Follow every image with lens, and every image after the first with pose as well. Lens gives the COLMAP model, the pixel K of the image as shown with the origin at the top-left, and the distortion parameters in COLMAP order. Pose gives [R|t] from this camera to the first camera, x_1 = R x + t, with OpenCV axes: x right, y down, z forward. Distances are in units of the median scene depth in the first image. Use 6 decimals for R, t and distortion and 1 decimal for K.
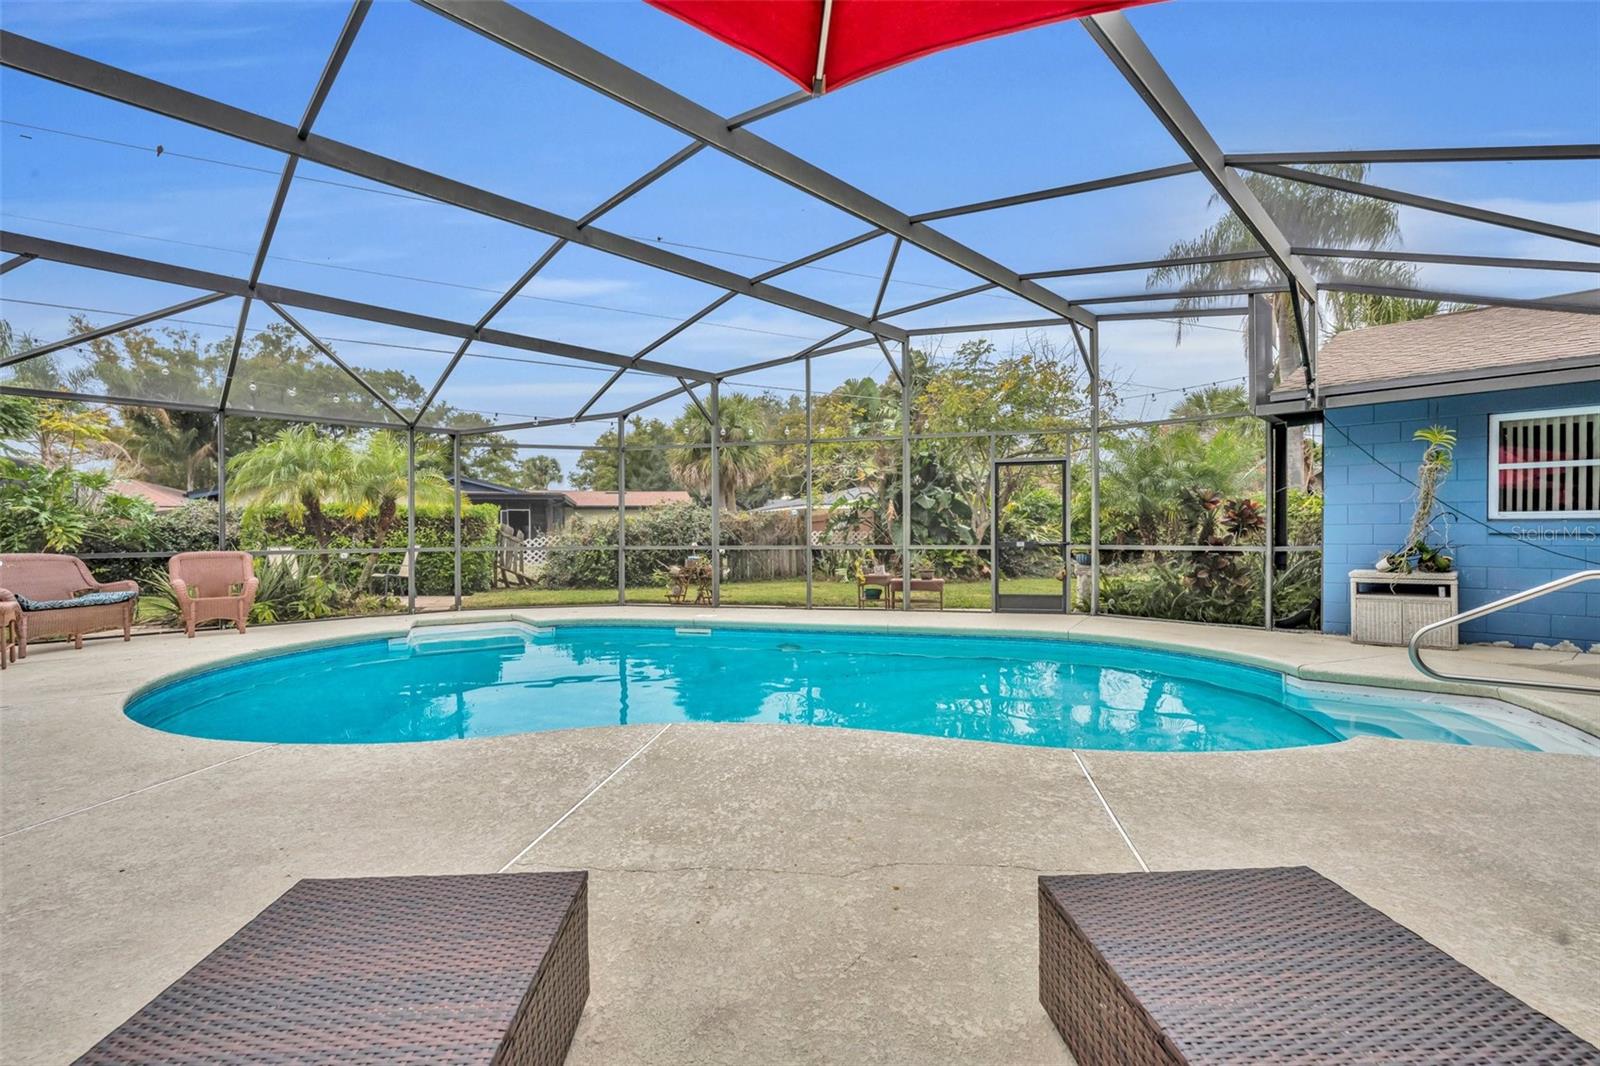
lens RADIAL K [[690.4, 0, 806.8], [0, 690.4, 532.0], [0, 0, 1]] dist [0.003199, 0.000221]
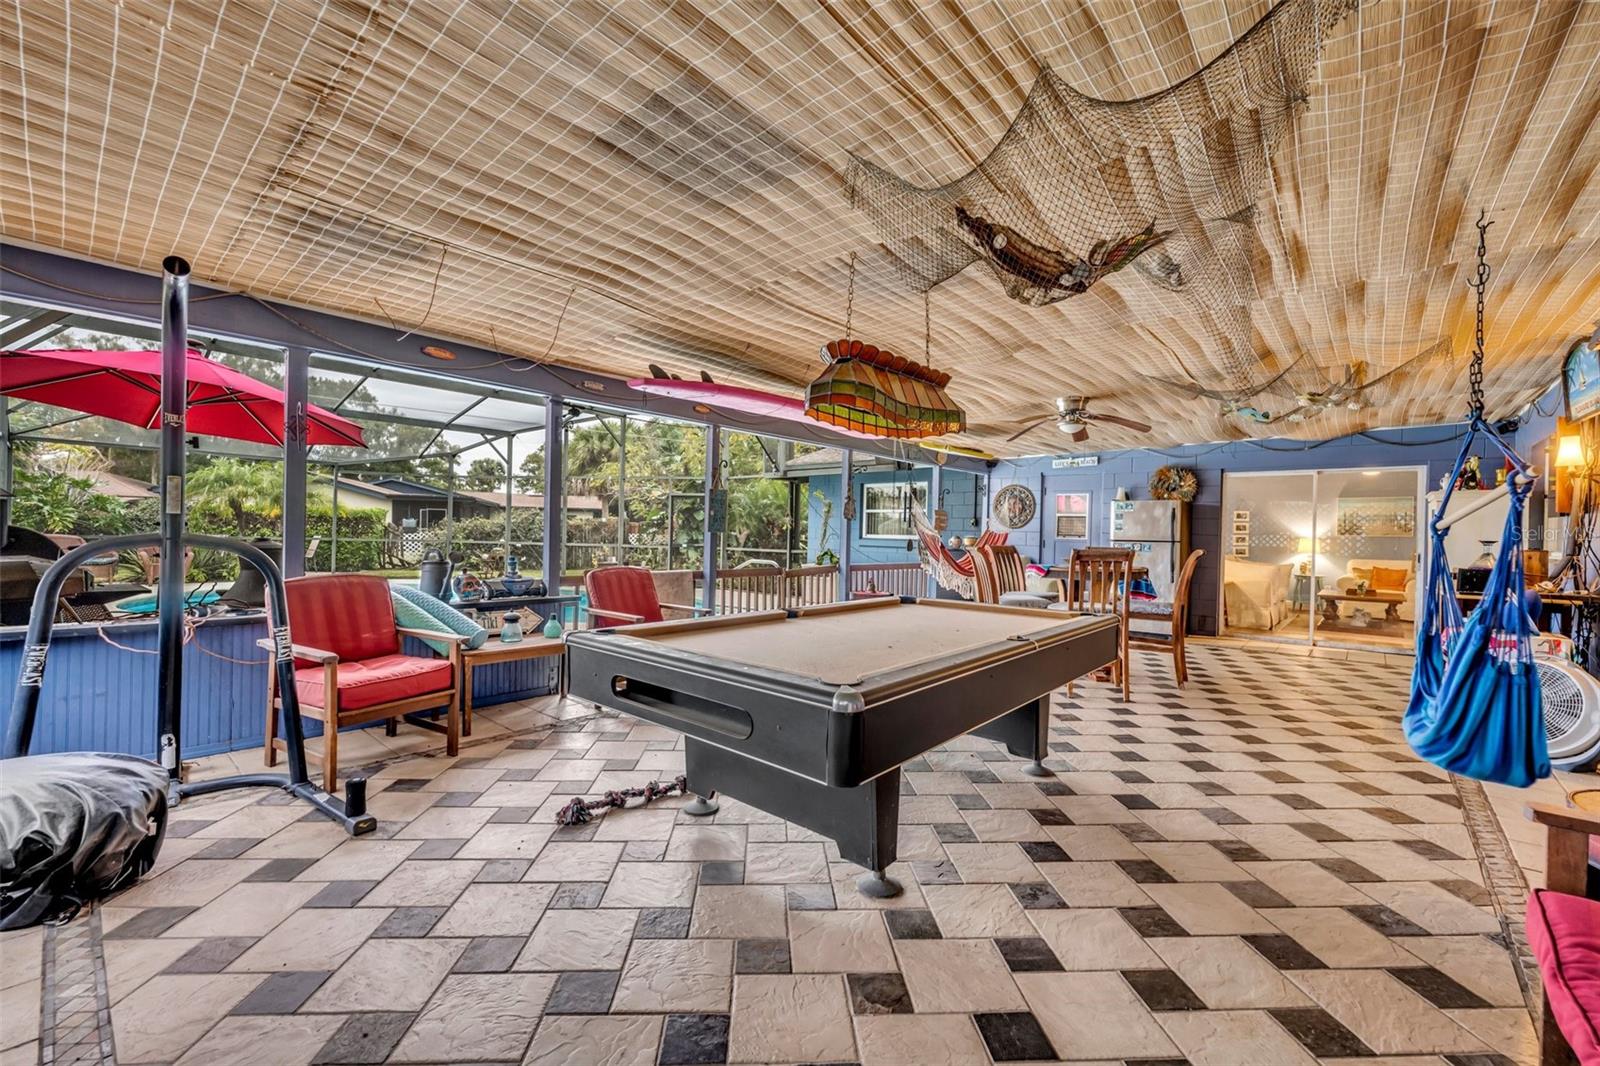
lens RADIAL K [[639.7, 0, 800.8], [0, 639.7, 533.6], [0, 0, 1]] dist [-0.004270, 0.000636]
pose [[0.997442, 0.028408, 0.065591, 0.356331], [-0.028328, 0.999596, -0.002151, -0.011013], [-0.065626, 0.000287, 0.997844, -0.396753]]
